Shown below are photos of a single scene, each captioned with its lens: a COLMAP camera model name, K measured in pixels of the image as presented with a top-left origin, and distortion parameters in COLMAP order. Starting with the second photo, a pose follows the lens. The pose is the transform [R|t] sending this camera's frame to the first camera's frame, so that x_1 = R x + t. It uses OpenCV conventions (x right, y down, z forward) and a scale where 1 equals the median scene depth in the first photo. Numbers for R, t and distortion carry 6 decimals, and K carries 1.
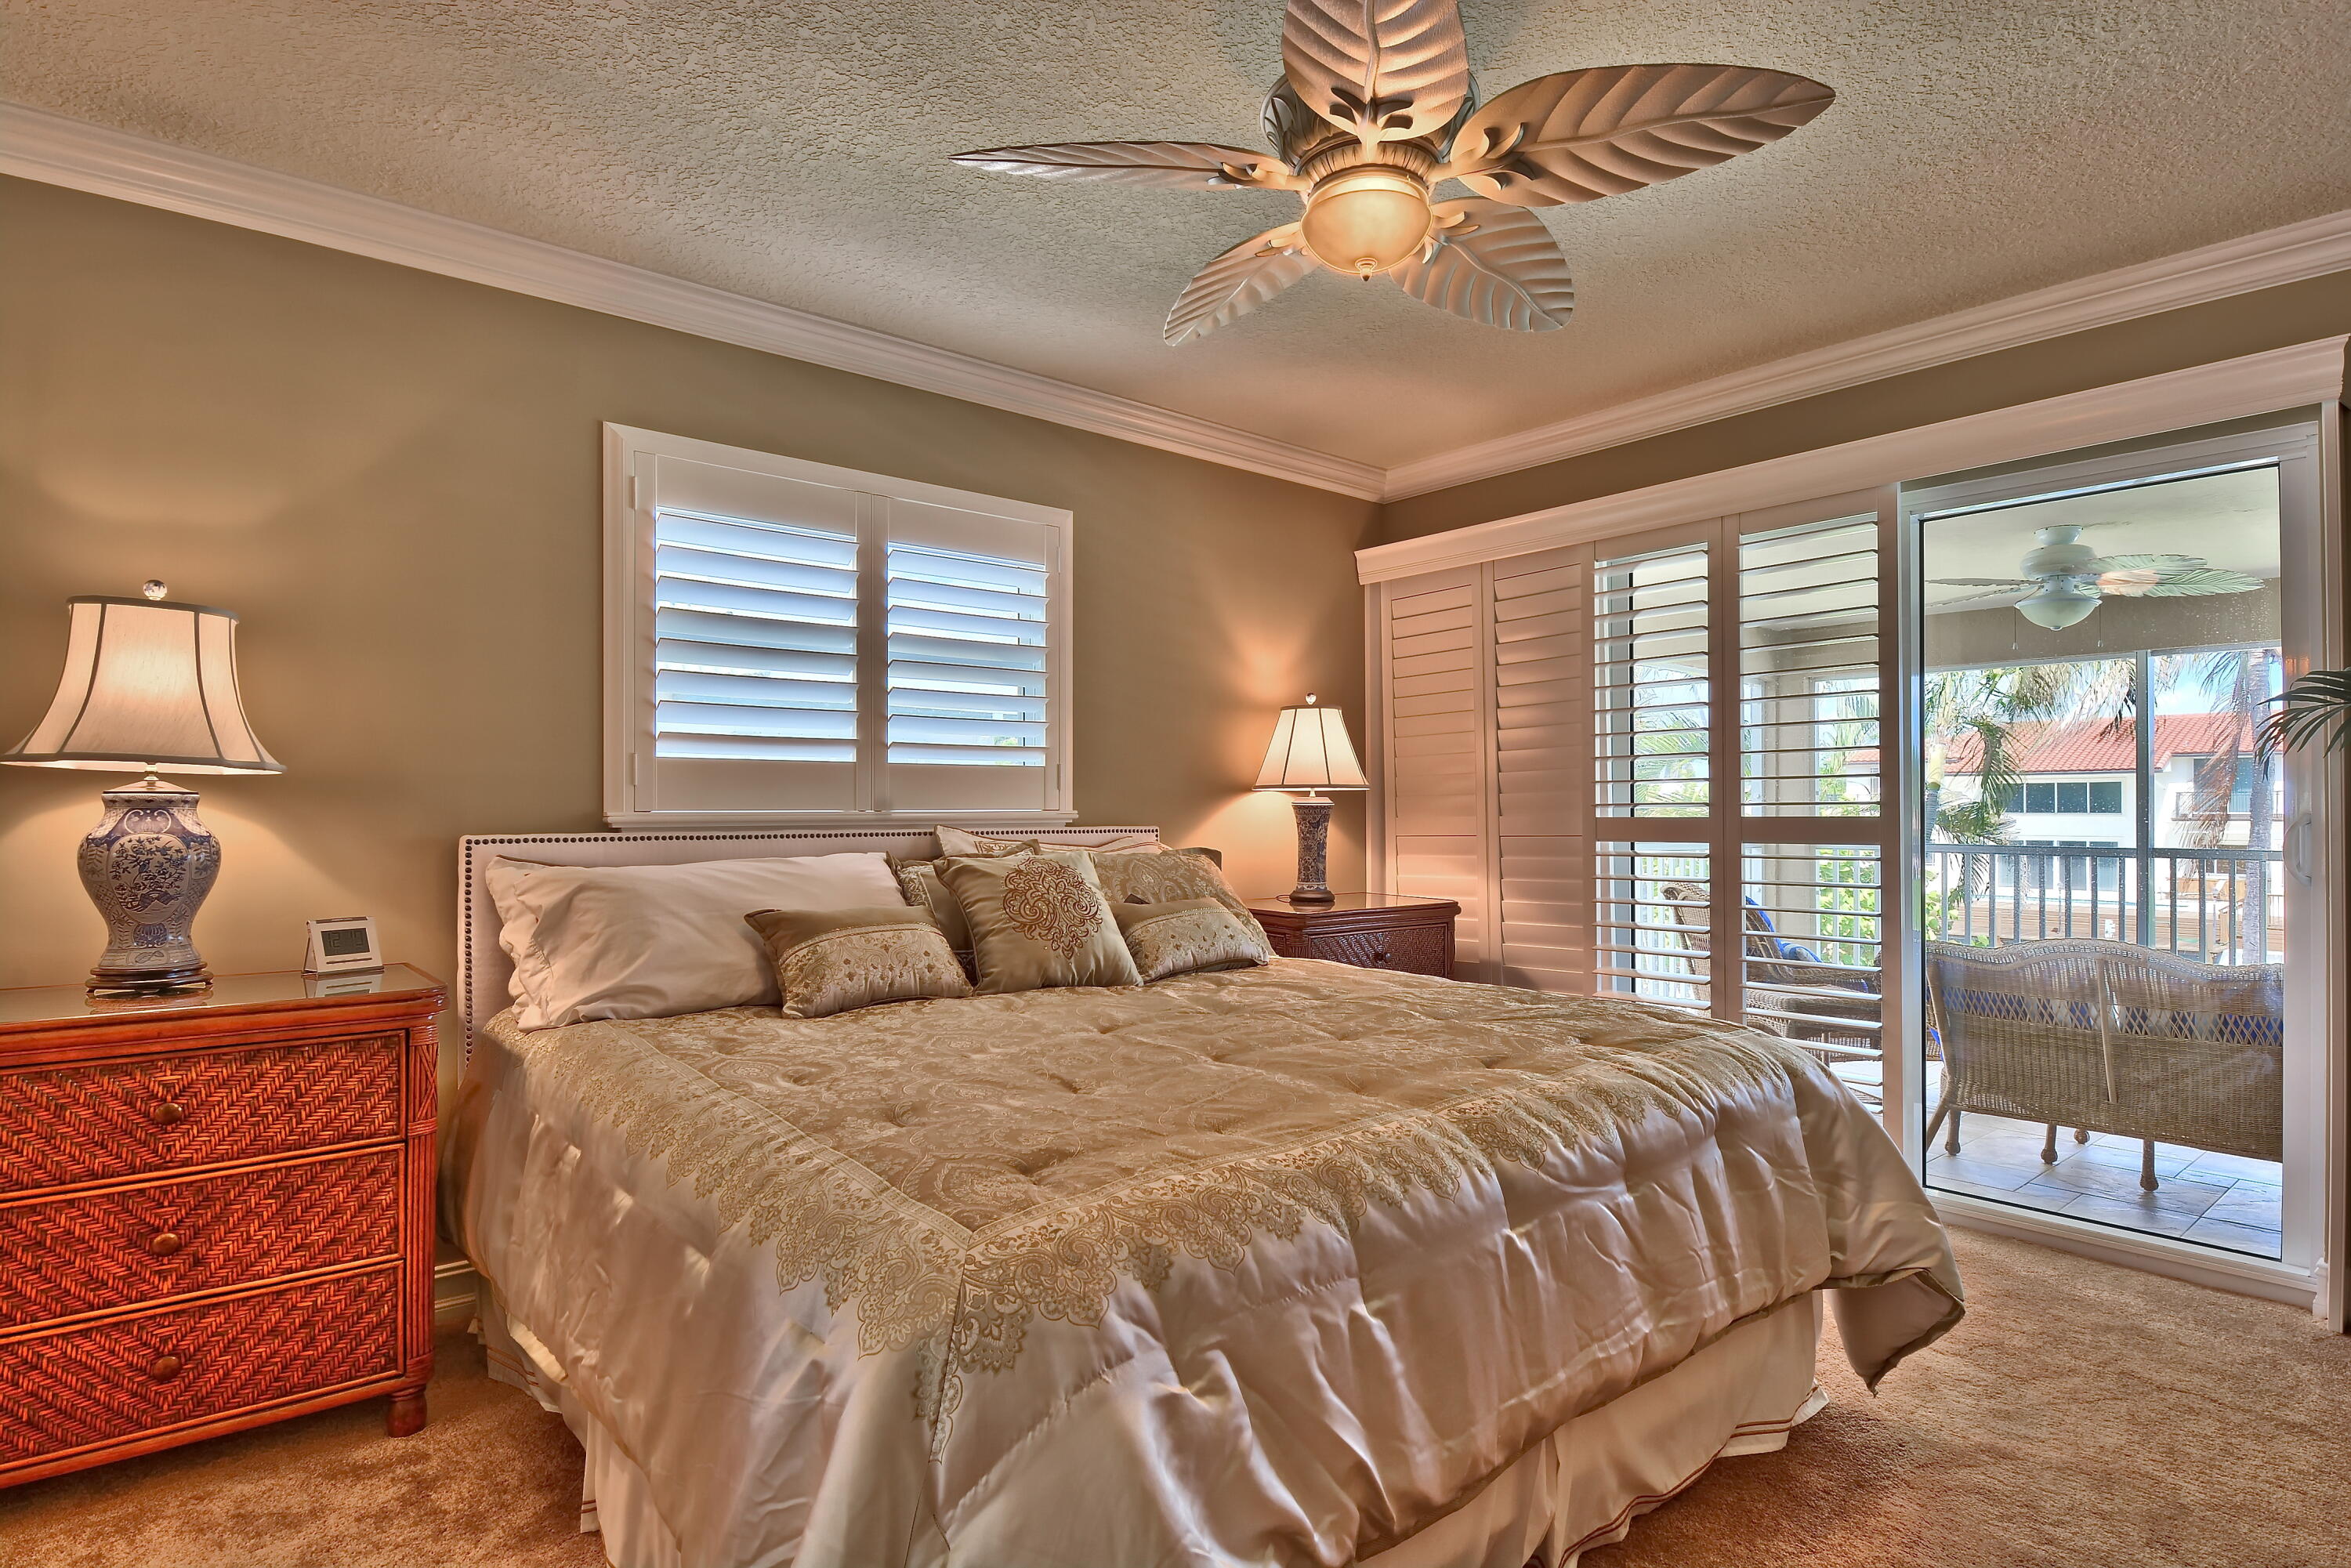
lens RADIAL K [[1217.8, 0, 1191.7], [0, 1217.8, 802.4], [0, 0, 1]] dist [0.011038, -0.018156]
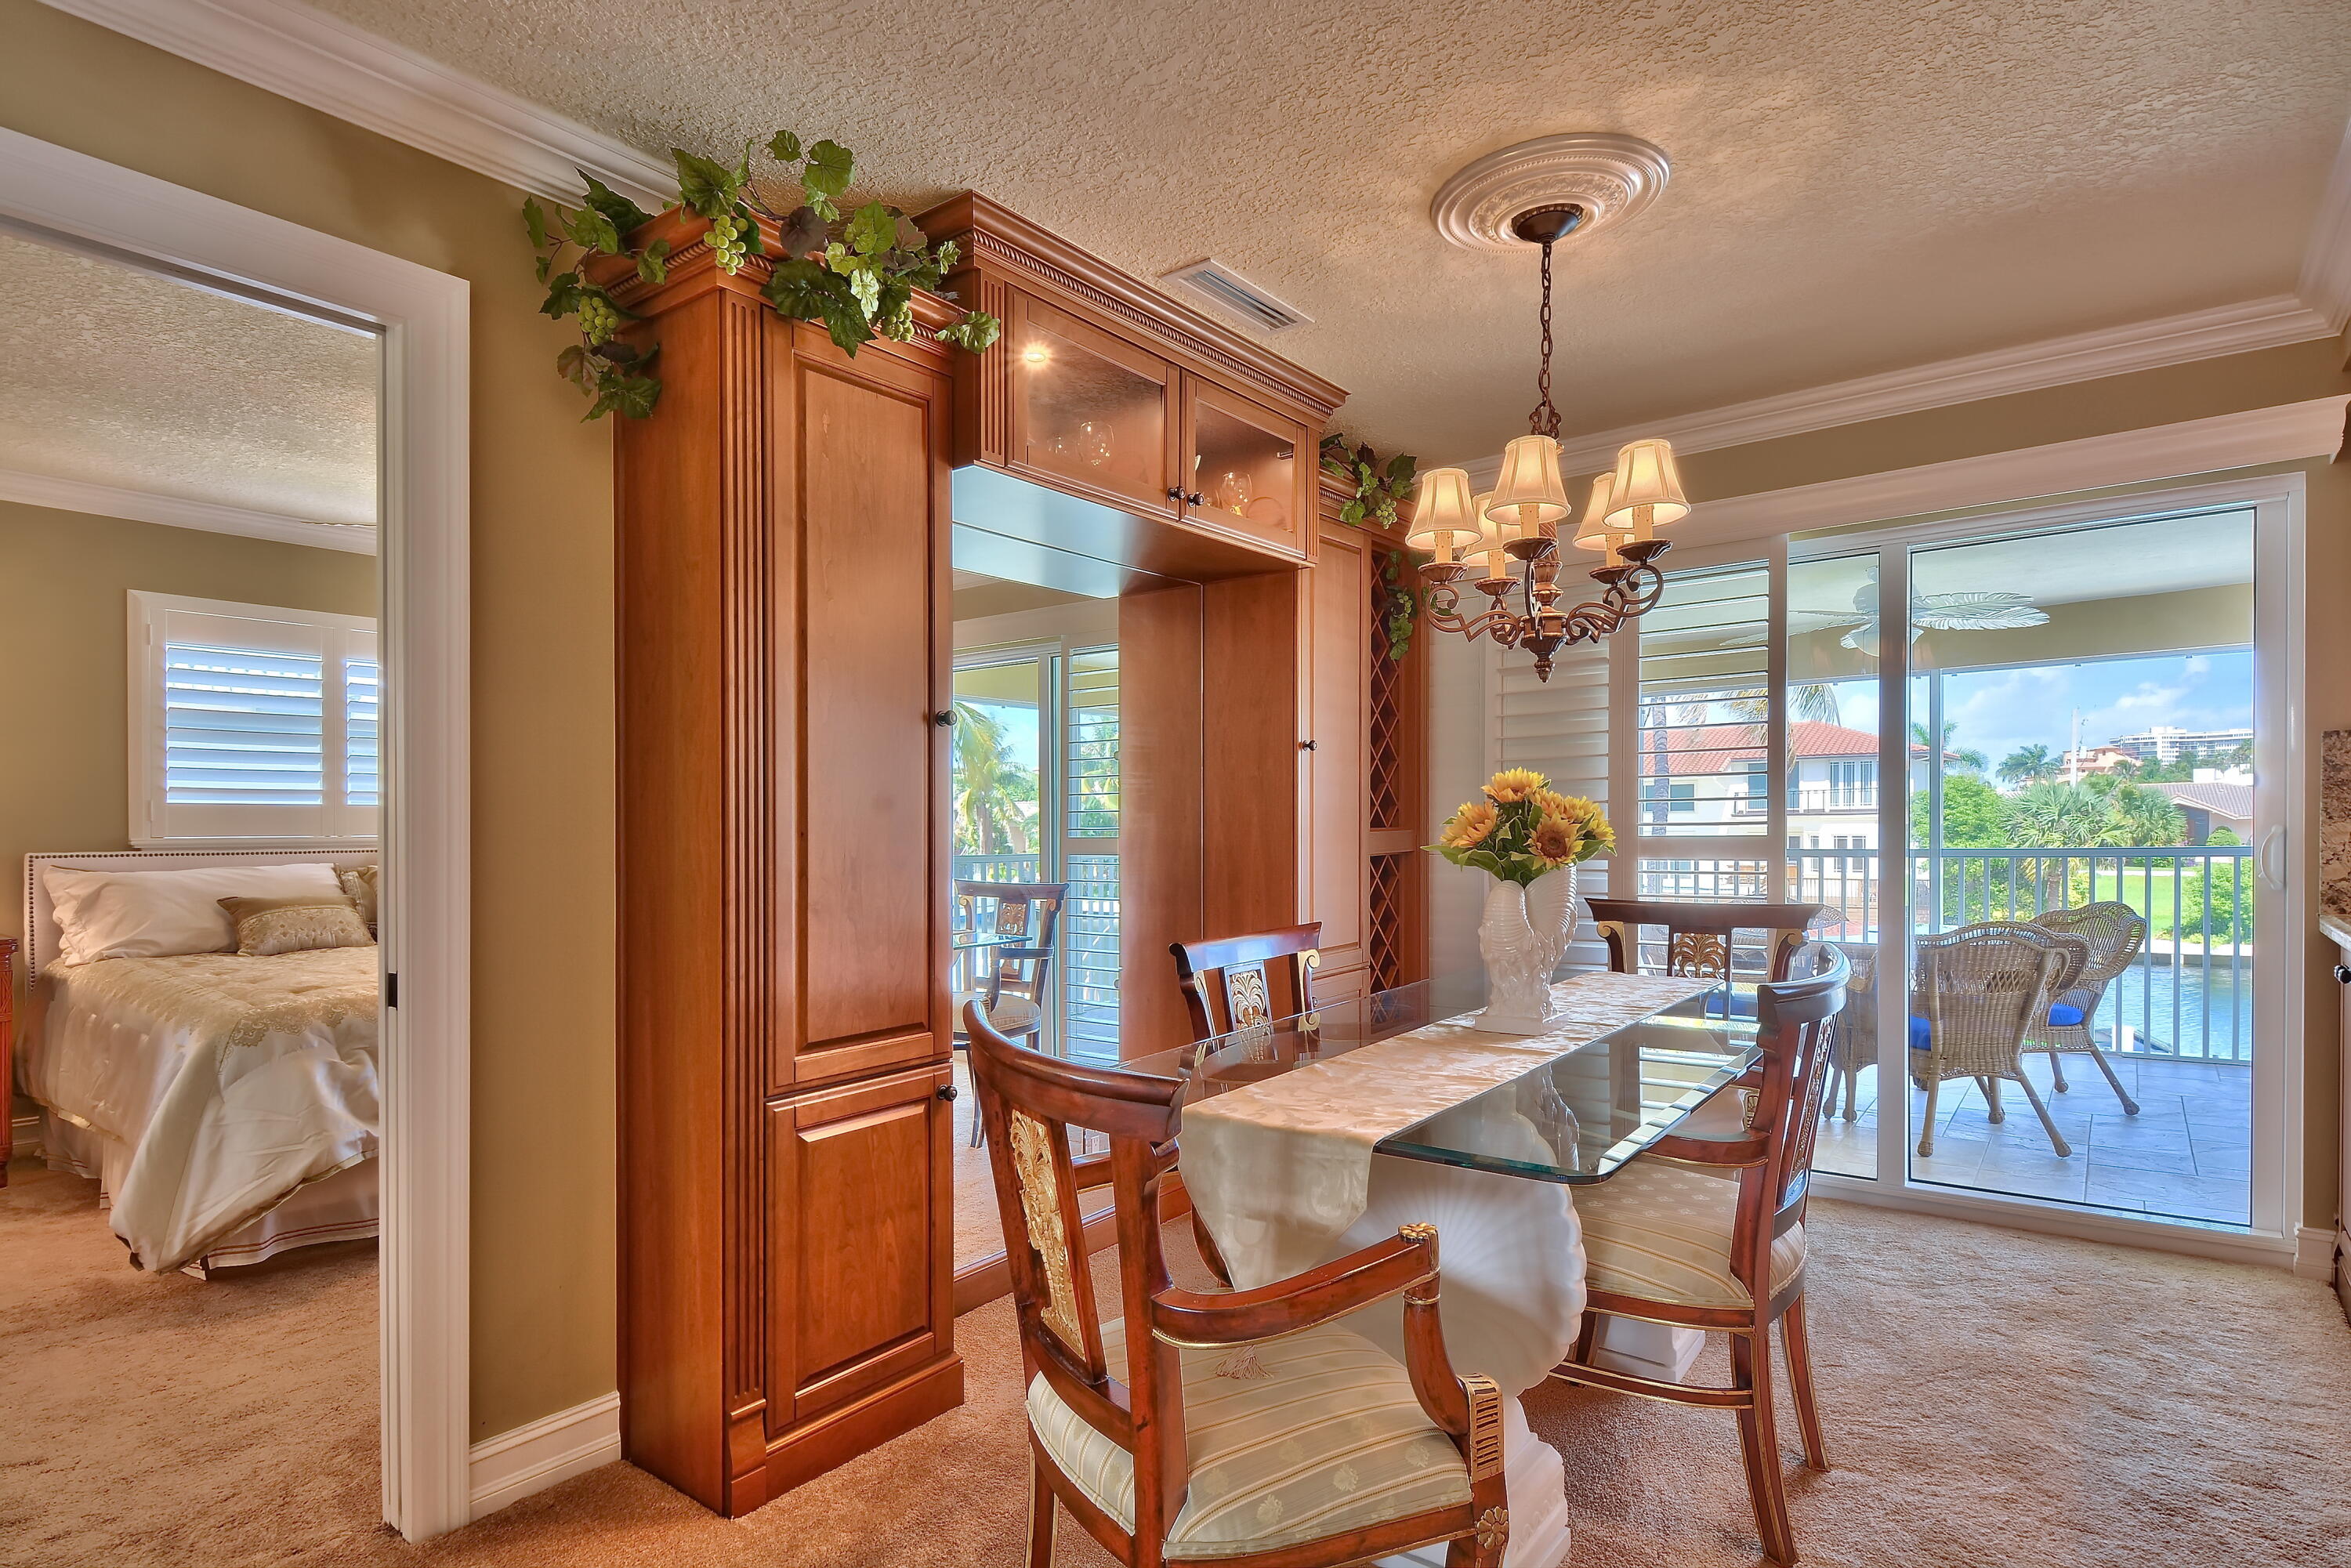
lens RADIAL K [[1217.8, 0, 1155.0], [0, 1217.8, 825.9], [0, 0, 1]] dist [0.011038, -0.018156]
pose [[0.977551, -0.000899, 0.210696, 0.566826], [-0.001494, 0.999936, 0.011201, -0.032730], [-0.210693, -0.011264, 0.977487, -0.956354]]
